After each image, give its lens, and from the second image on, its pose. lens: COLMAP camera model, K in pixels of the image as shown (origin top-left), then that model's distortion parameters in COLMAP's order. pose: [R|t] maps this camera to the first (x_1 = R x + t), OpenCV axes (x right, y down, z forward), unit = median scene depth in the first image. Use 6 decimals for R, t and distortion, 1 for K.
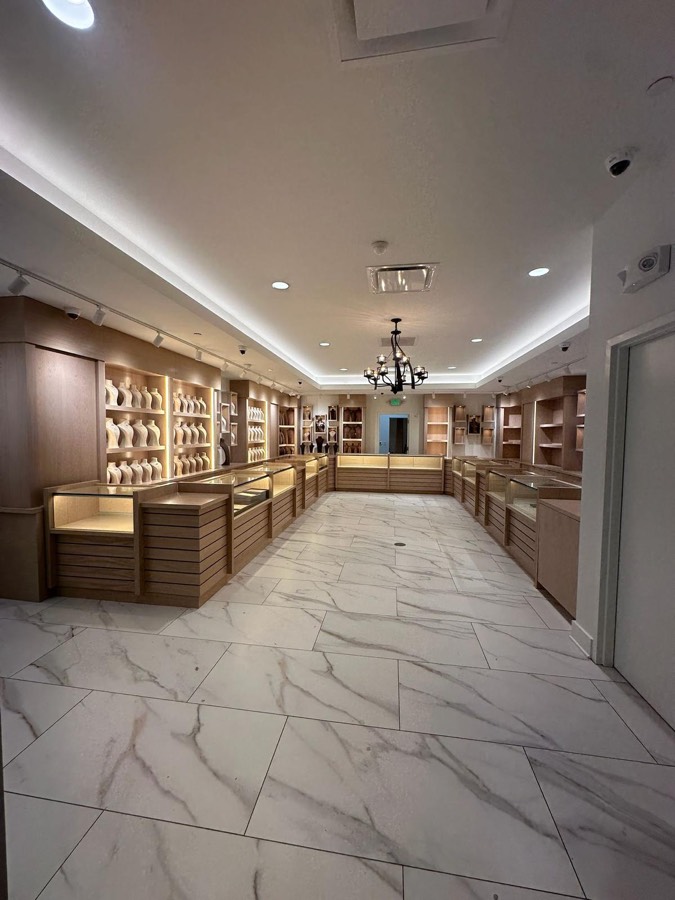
lens RADIAL K [[353.8, 0, 336.3], [0, 353.8, 451.3], [0, 0, 1]] dist [-0.002566, -0.000326]
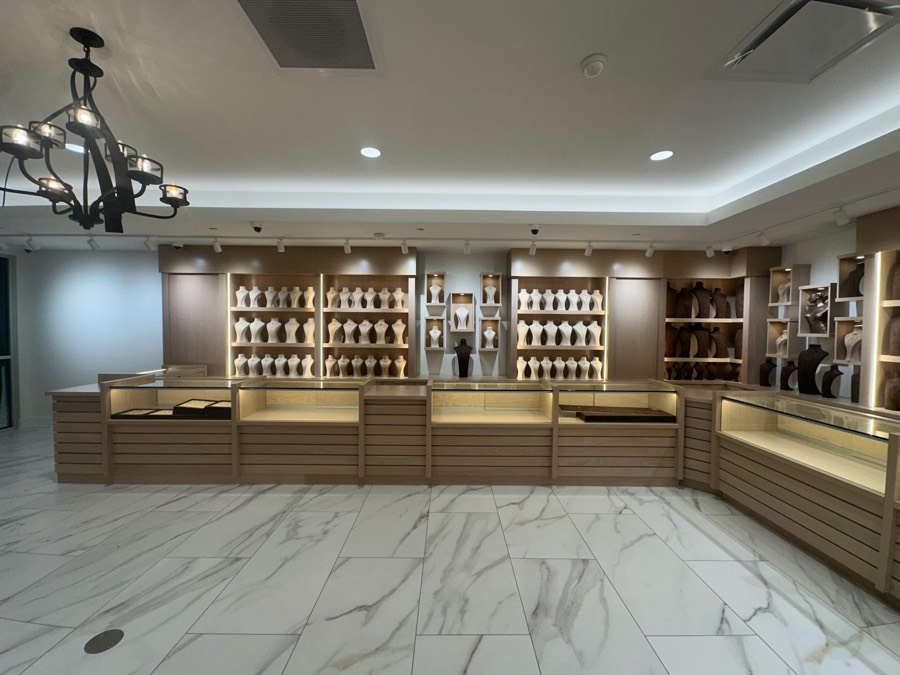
lens RADIAL K [[353.8, 0, 450.5], [0, 353.8, 336.5], [0, 0, 1]] dist [-0.002566, -0.000326]
pose [[0.169899, 0.011835, -0.985390, 0.531774], [-0.059292, 0.998239, 0.001766, -0.057059], [0.983676, 0.058126, 0.170302, 1.163390]]
